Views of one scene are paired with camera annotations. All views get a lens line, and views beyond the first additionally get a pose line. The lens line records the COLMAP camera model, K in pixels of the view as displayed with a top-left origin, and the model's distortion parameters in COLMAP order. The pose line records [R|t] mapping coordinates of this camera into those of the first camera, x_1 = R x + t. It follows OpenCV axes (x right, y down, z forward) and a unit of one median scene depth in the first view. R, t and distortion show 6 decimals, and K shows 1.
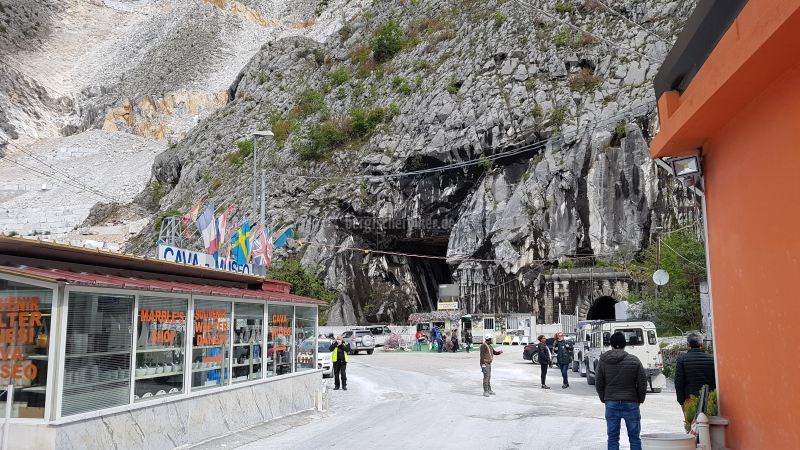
lens RADIAL K [[633.7, 0, 402.9], [0, 633.7, 240.6], [0, 0, 1]] dist [0.003101, 0.010253]
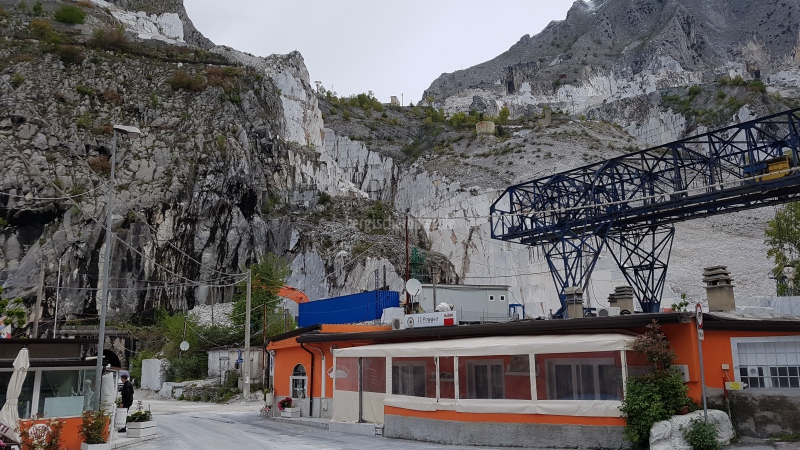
lens RADIAL K [[633.7, 0, 402.9], [0, 633.7, 240.6], [0, 0, 1]] dist [0.003101, 0.010253]
pose [[0.668953, 0.137451, 0.730485, -0.194364], [-0.090145, 0.990502, -0.103825, -0.040171], [-0.737818, 0.003605, 0.674990, -0.232233]]
